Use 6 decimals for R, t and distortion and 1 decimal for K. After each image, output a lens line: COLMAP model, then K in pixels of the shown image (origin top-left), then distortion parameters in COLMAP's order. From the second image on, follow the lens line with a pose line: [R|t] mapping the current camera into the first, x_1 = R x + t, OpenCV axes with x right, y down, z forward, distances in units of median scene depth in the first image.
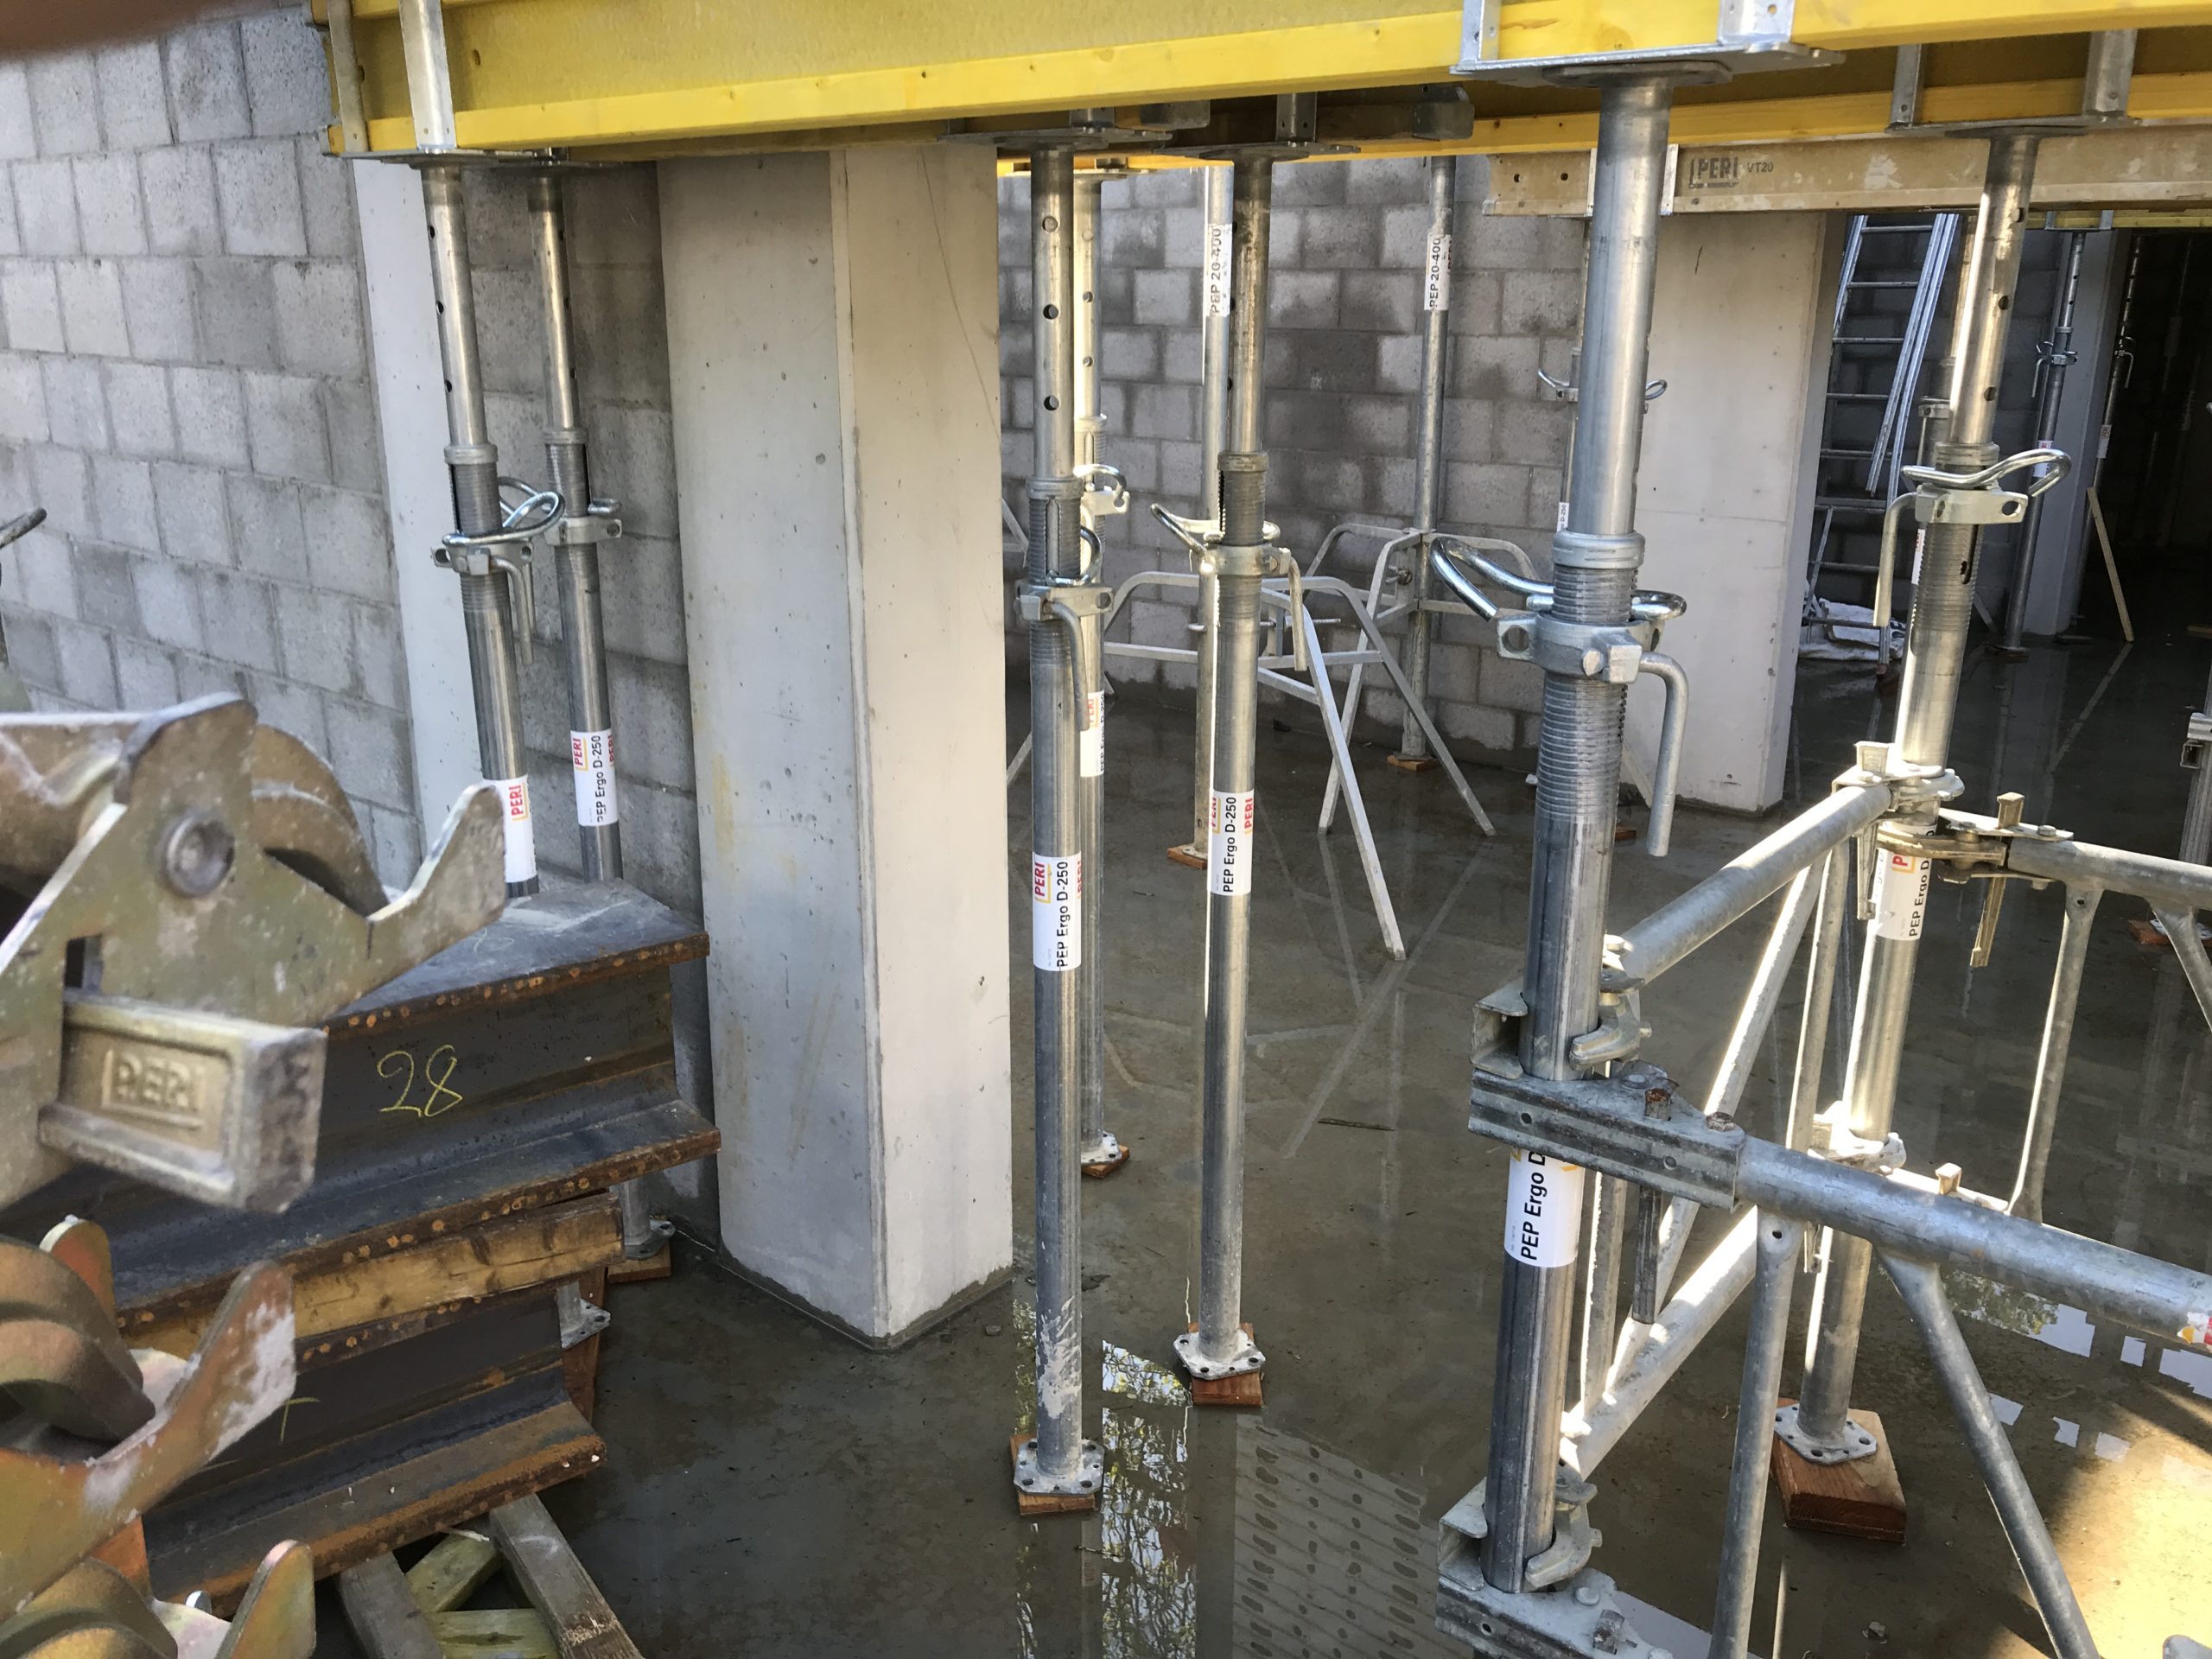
lens RADIAL K [[1675.6, 0, 1104.5], [0, 1675.6, 809.5], [0, 0, 1]] dist [0.062963, -0.150316]
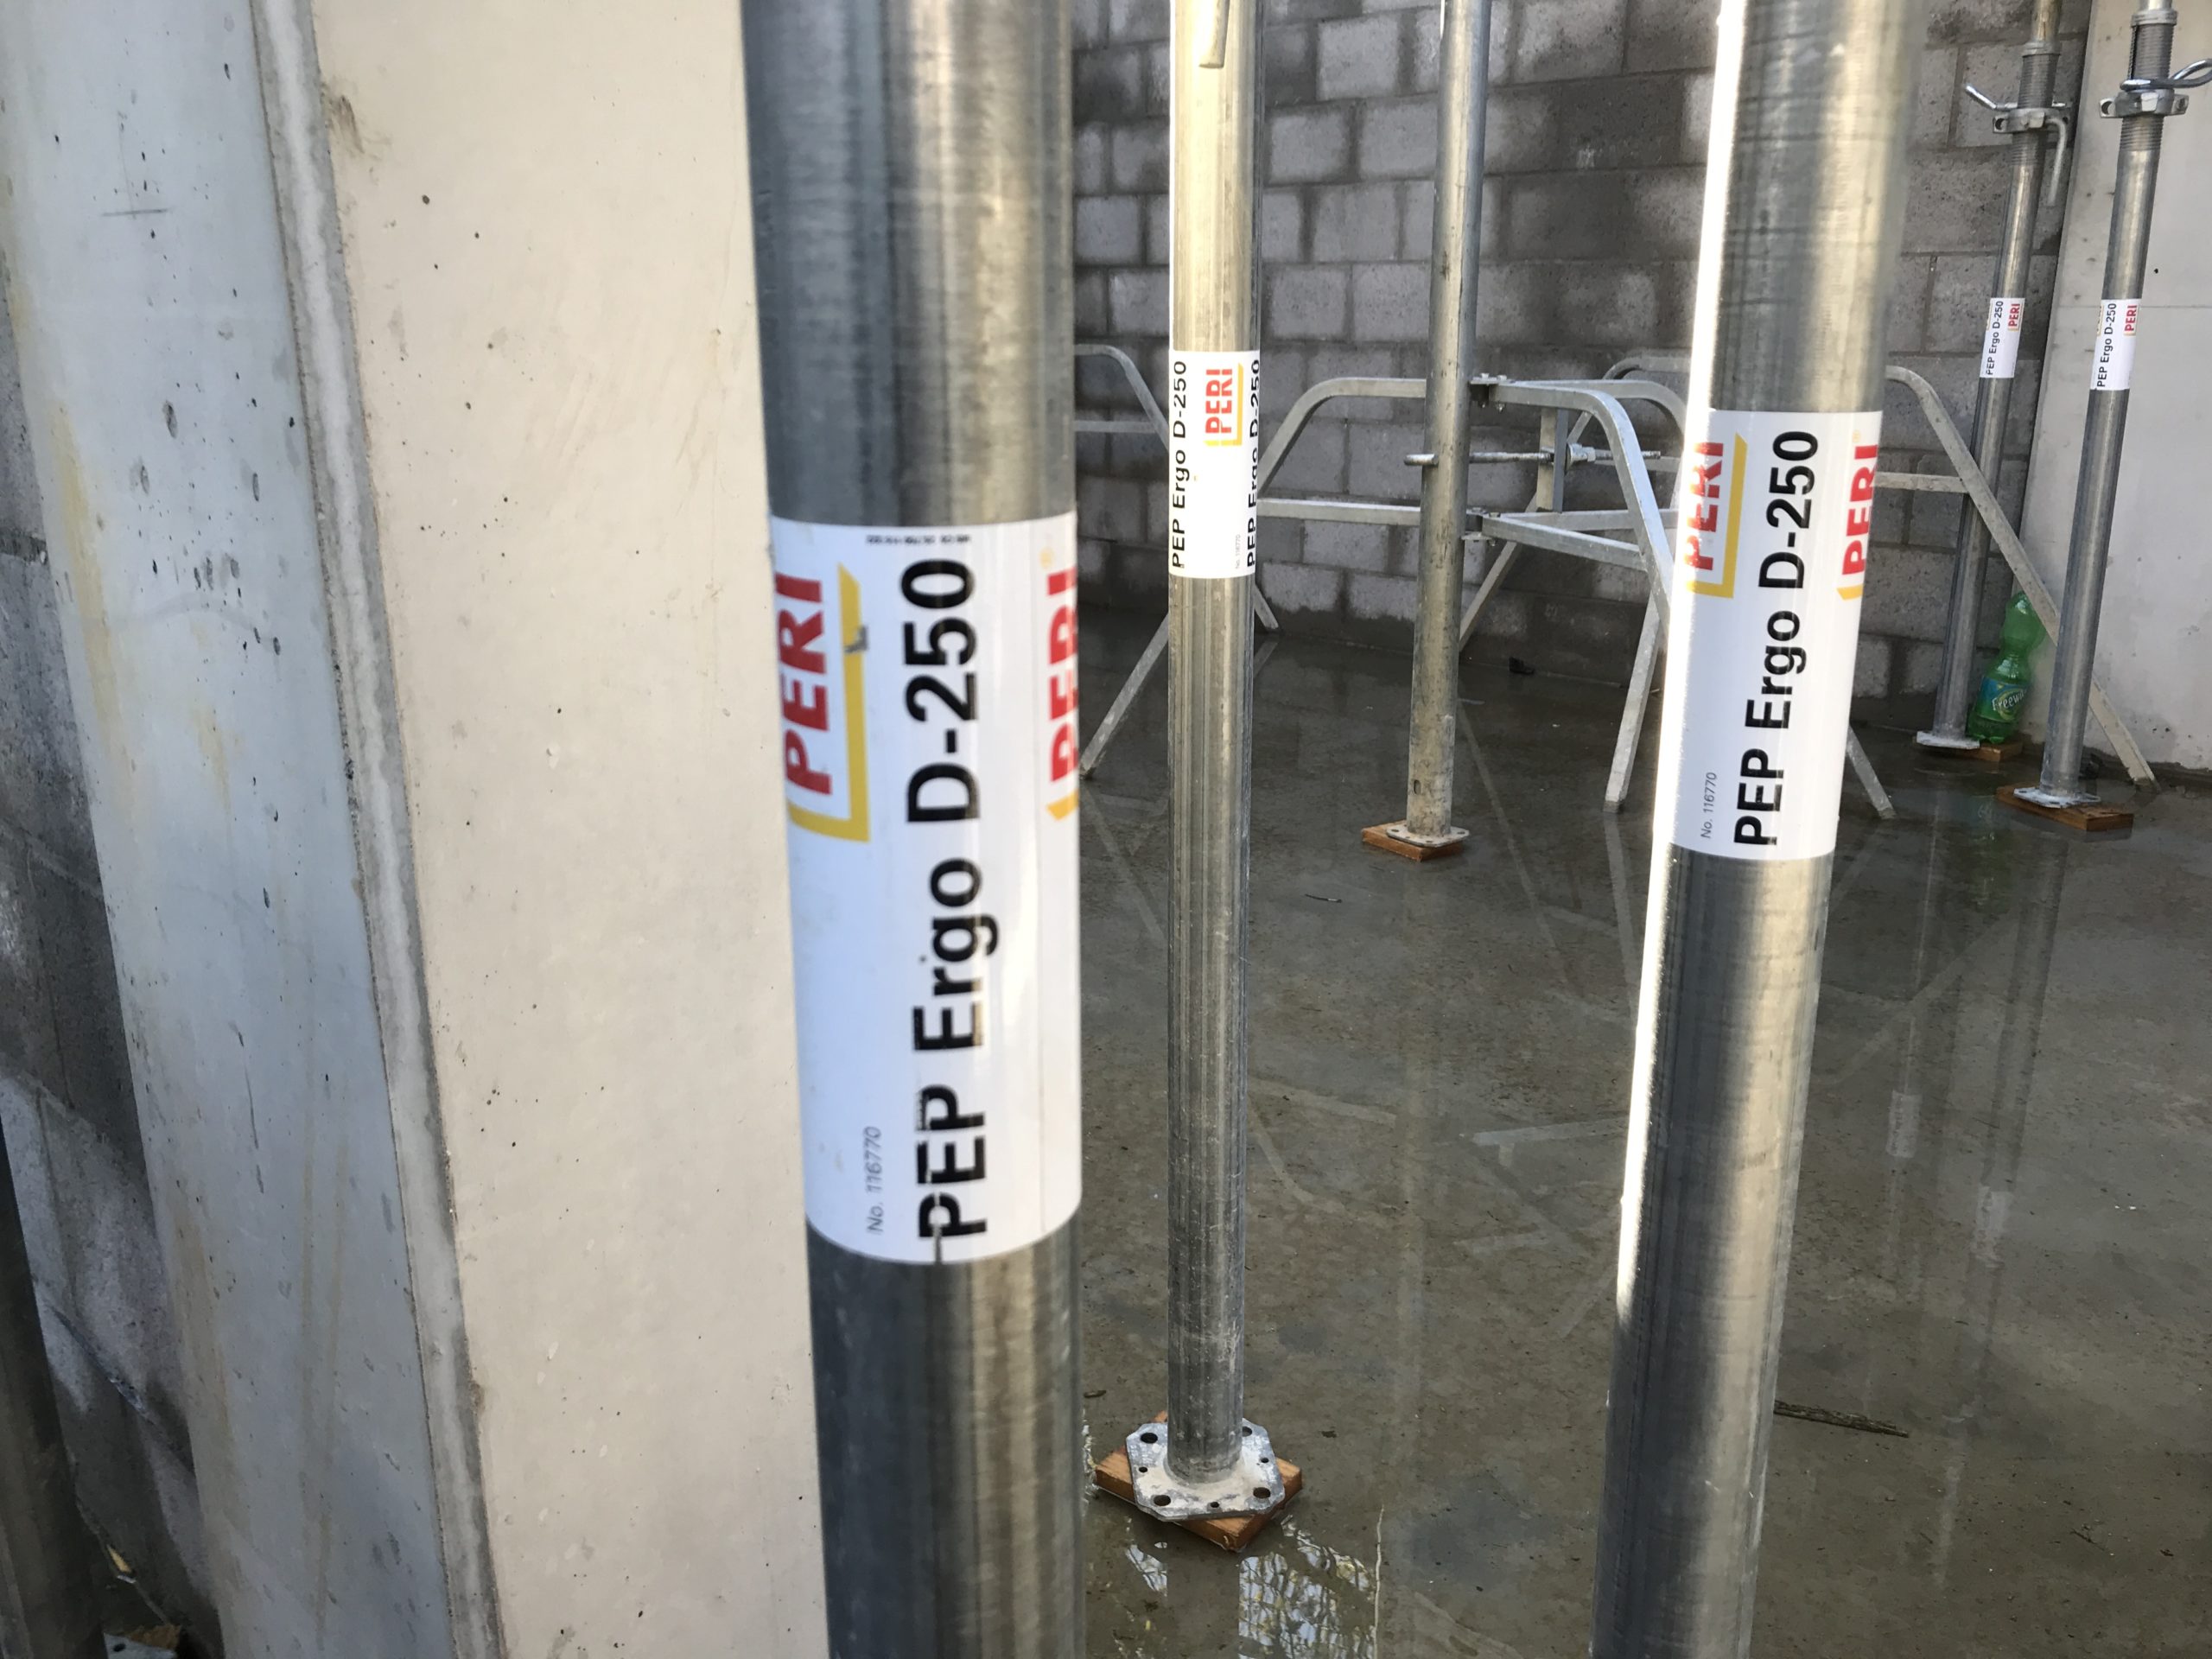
lens RADIAL K [[1675.6, 0, 1104.5], [0, 1675.6, 809.5], [0, 0, 1]] dist [0.062963, -0.150316]
pose [[0.995281, 0.016989, -0.095535, 0.002195], [-0.017925, 0.999799, -0.008952, 0.029082], [0.095364, 0.010623, 0.995386, 0.454721]]
